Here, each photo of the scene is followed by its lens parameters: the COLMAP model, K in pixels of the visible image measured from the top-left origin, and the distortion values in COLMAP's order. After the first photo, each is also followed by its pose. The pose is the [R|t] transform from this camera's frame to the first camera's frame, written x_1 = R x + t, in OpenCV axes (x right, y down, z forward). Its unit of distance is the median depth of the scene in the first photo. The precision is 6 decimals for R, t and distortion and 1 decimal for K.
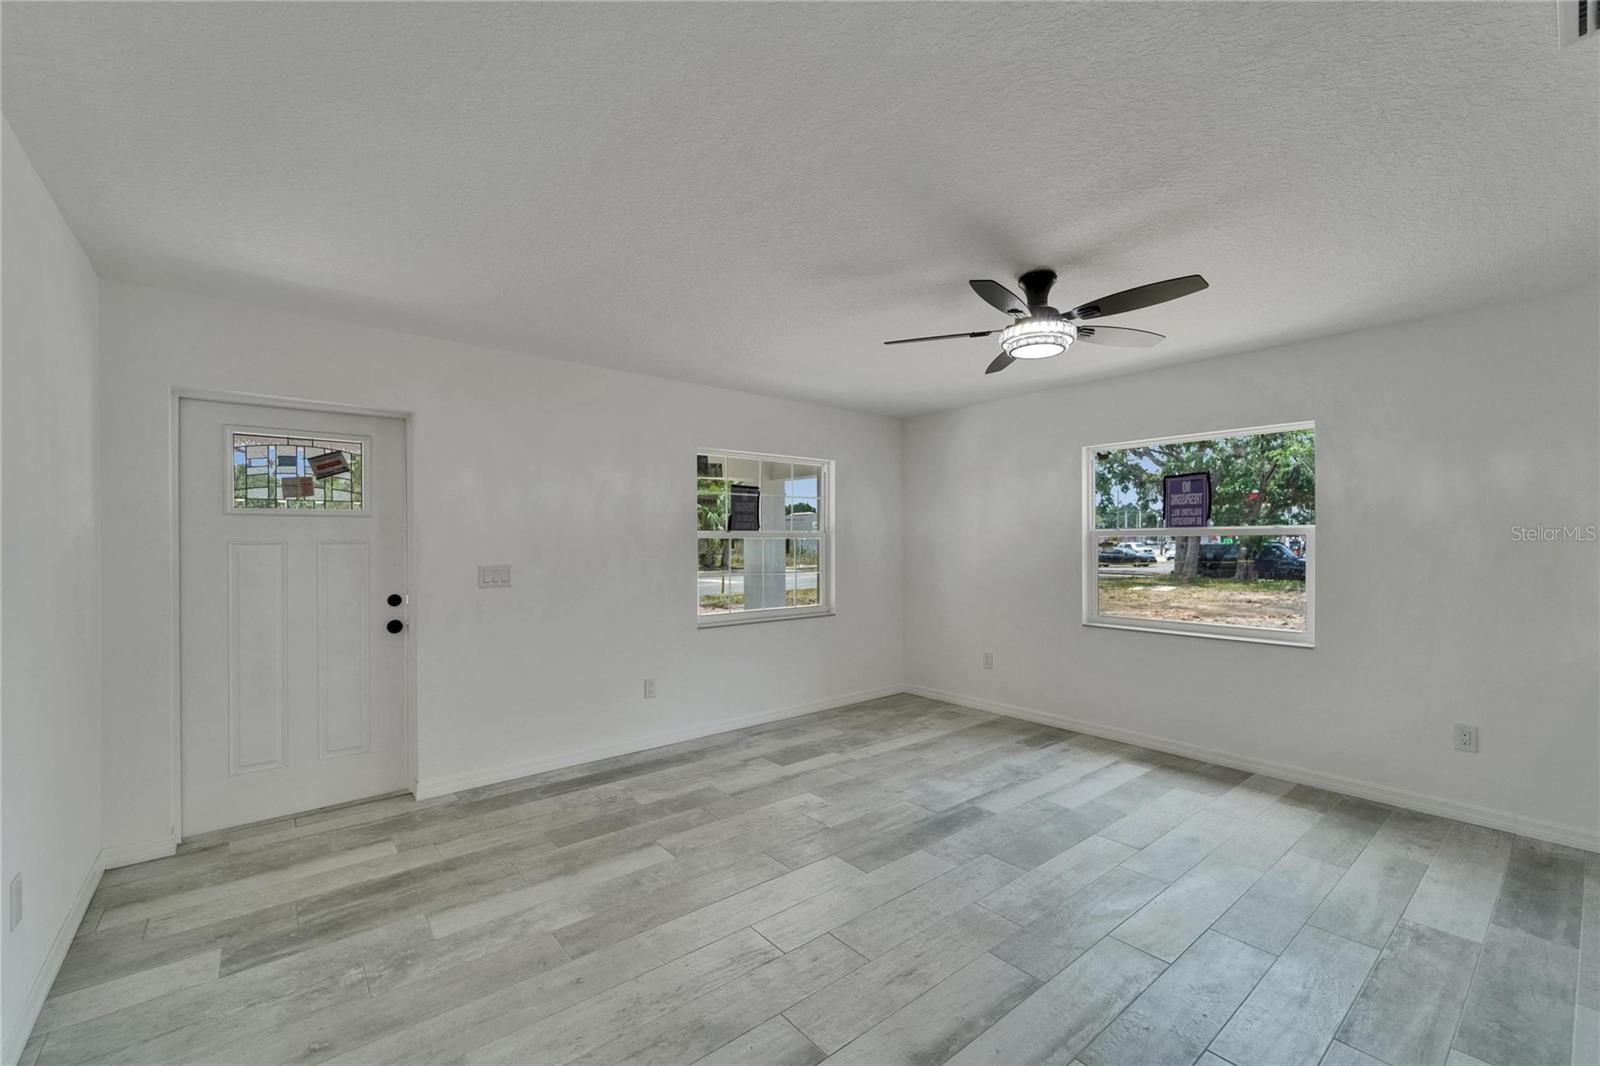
lens RADIAL K [[653.7, 0, 788.3], [0, 653.7, 539.5], [0, 0, 1]] dist [0.001875, 0.000120]
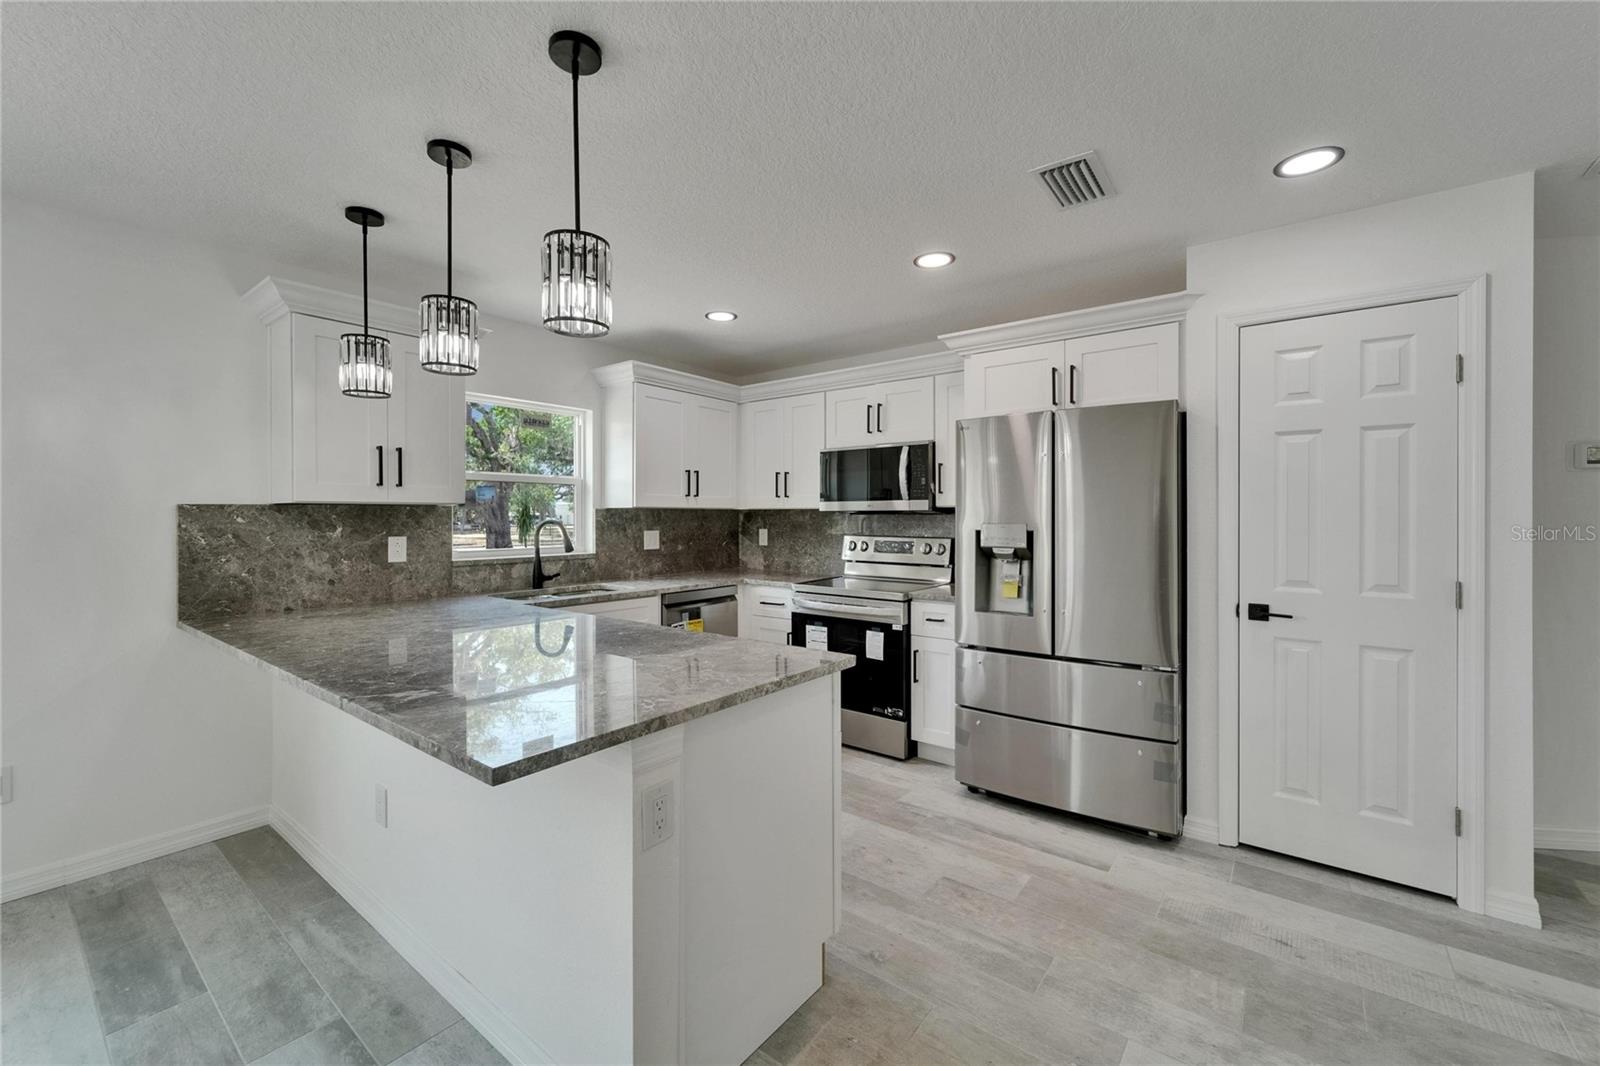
lens RADIAL K [[642.4, 0, 791.2], [0, 642.4, 520.1], [0, 0, 1]] dist [0.005043, -0.001776]
pose [[-0.224790, -0.000565, 0.974407, 0.122265], [-0.003848, 0.999993, -0.000308, 0.005317], [-0.974400, -0.003819, -0.224790, 0.253447]]
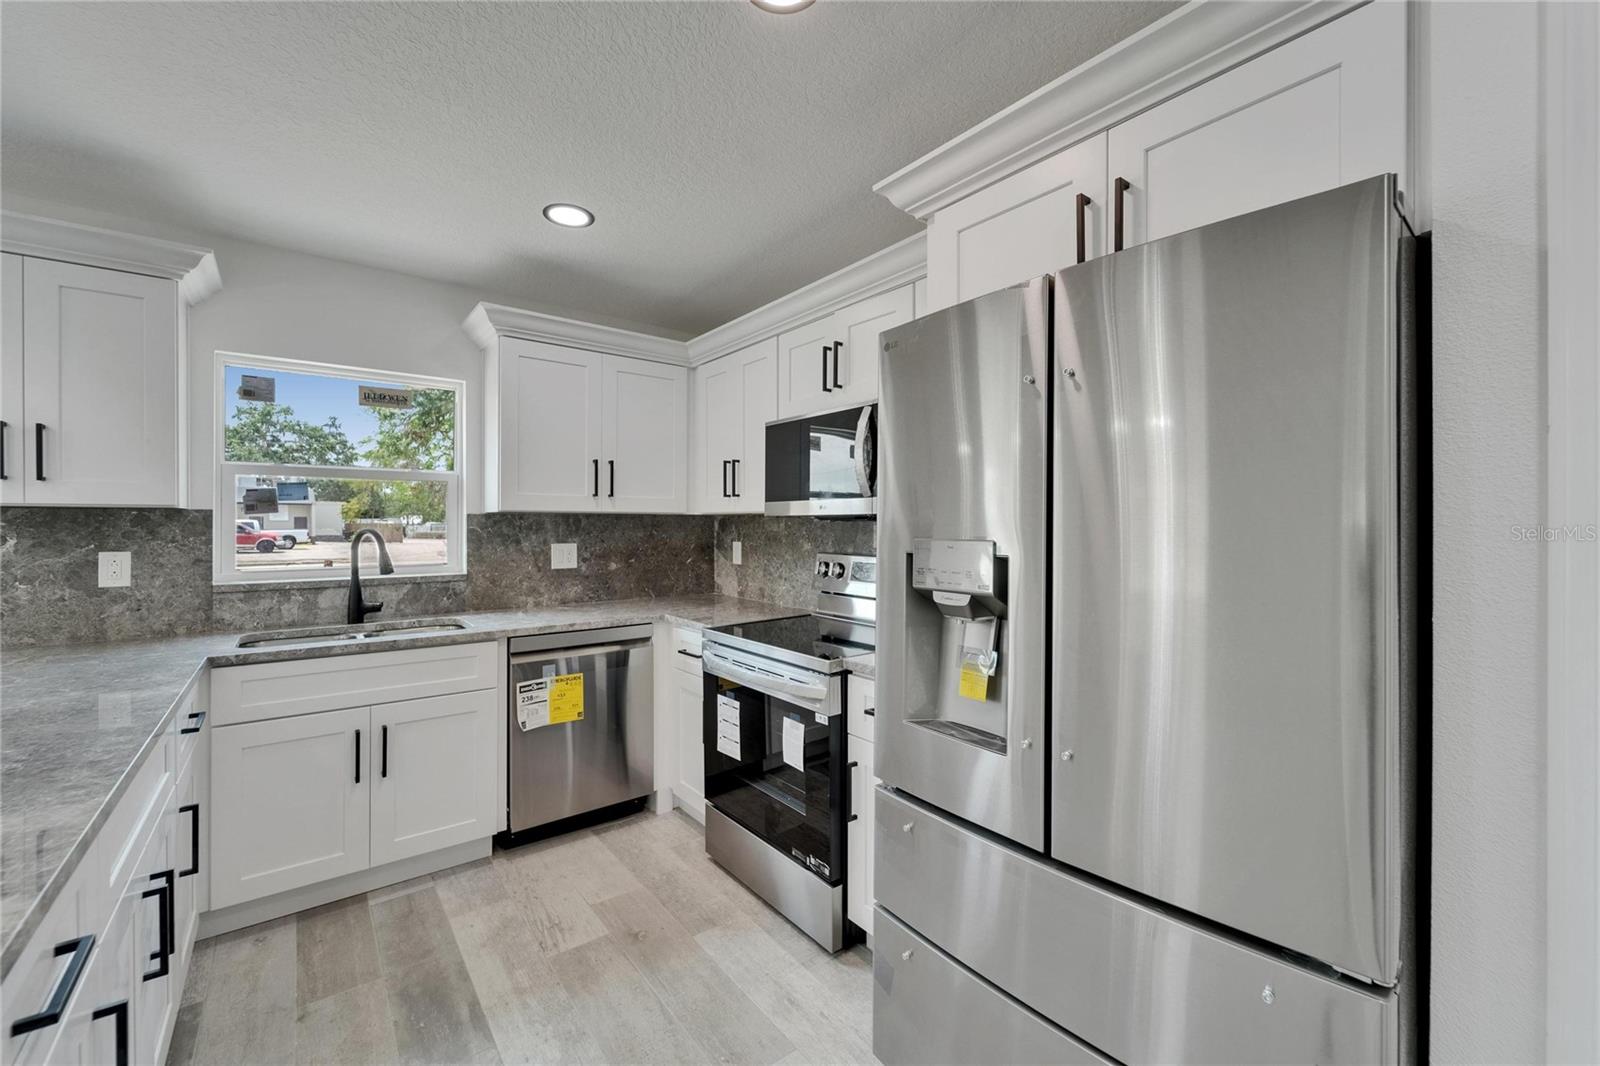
lens RADIAL K [[642.4, 0, 793.5], [0, 642.4, 528.3], [0, 0, 1]] dist [0.005043, -0.001776]
pose [[0.025224, -0.001102, 0.999681, 0.455044], [-0.005710, 0.999983, 0.001247, 0.001957], [-0.999666, -0.005740, 0.025217, -0.085762]]
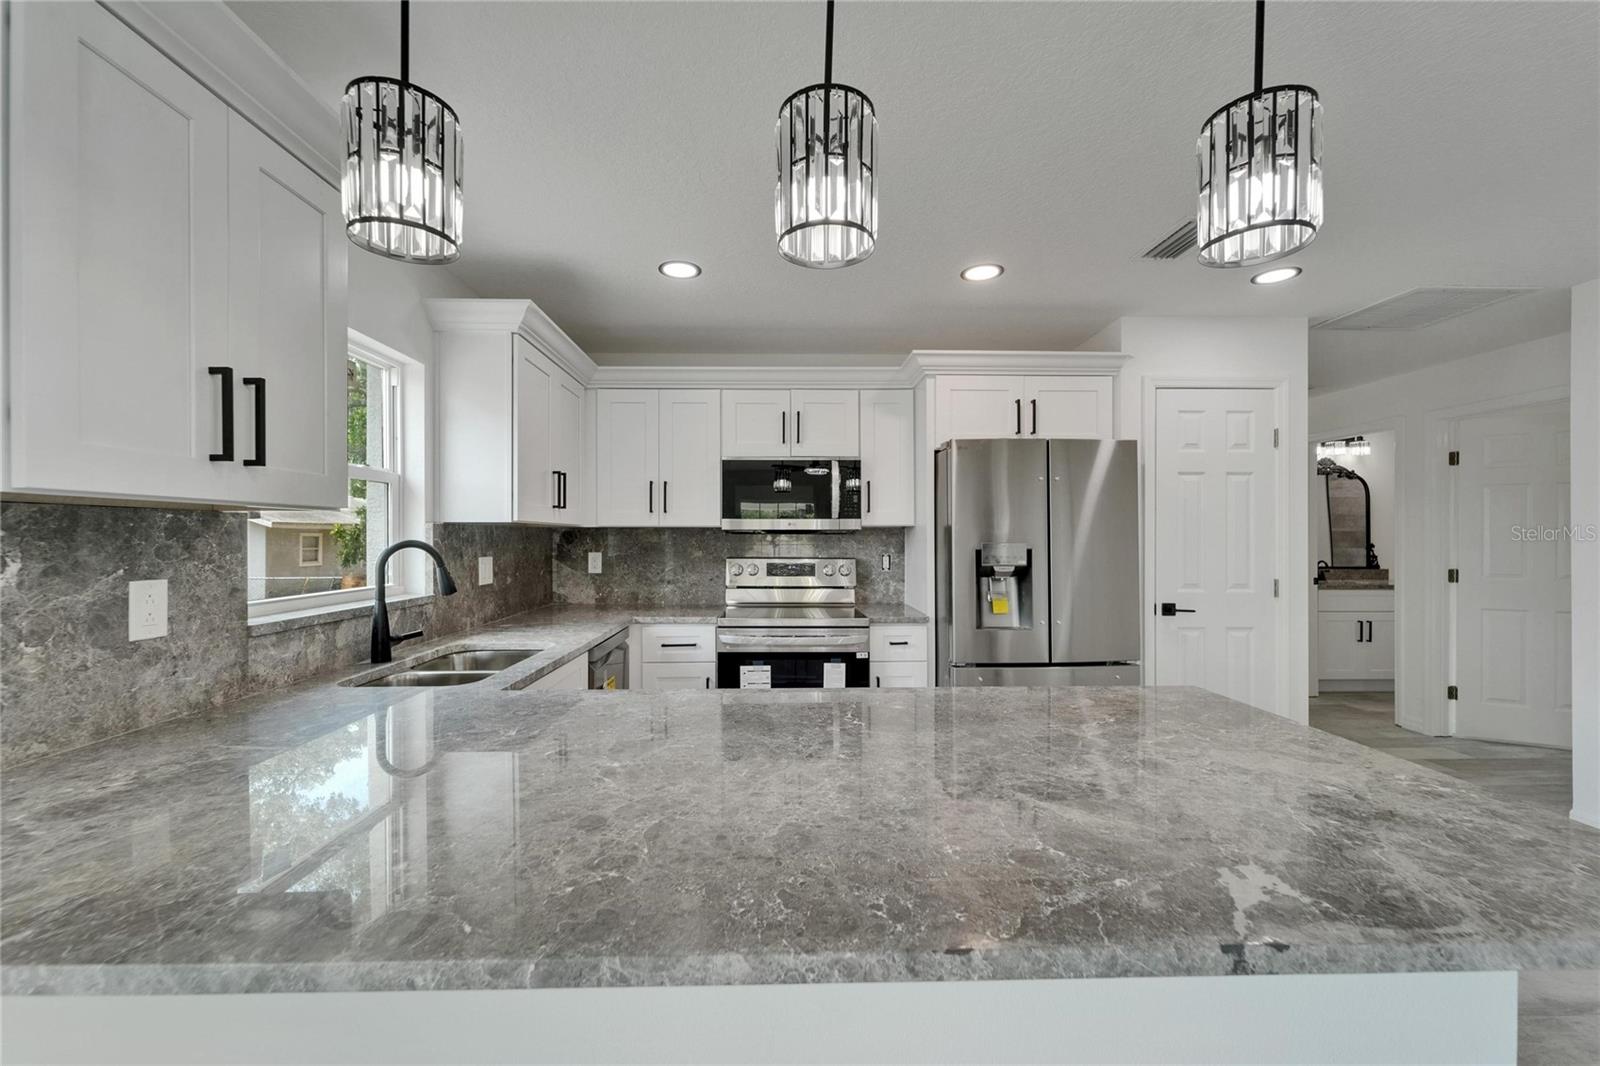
lens RADIAL K [[642.4, 0, 790.1], [0, 642.4, 538.0], [0, 0, 1]] dist [0.005043, -0.001776]
pose [[-0.792003, 0.004344, 0.610501, 0.533204], [0.000877, 0.999982, -0.005978, 0.007032], [-0.610516, -0.004199, -0.791993, 0.625931]]
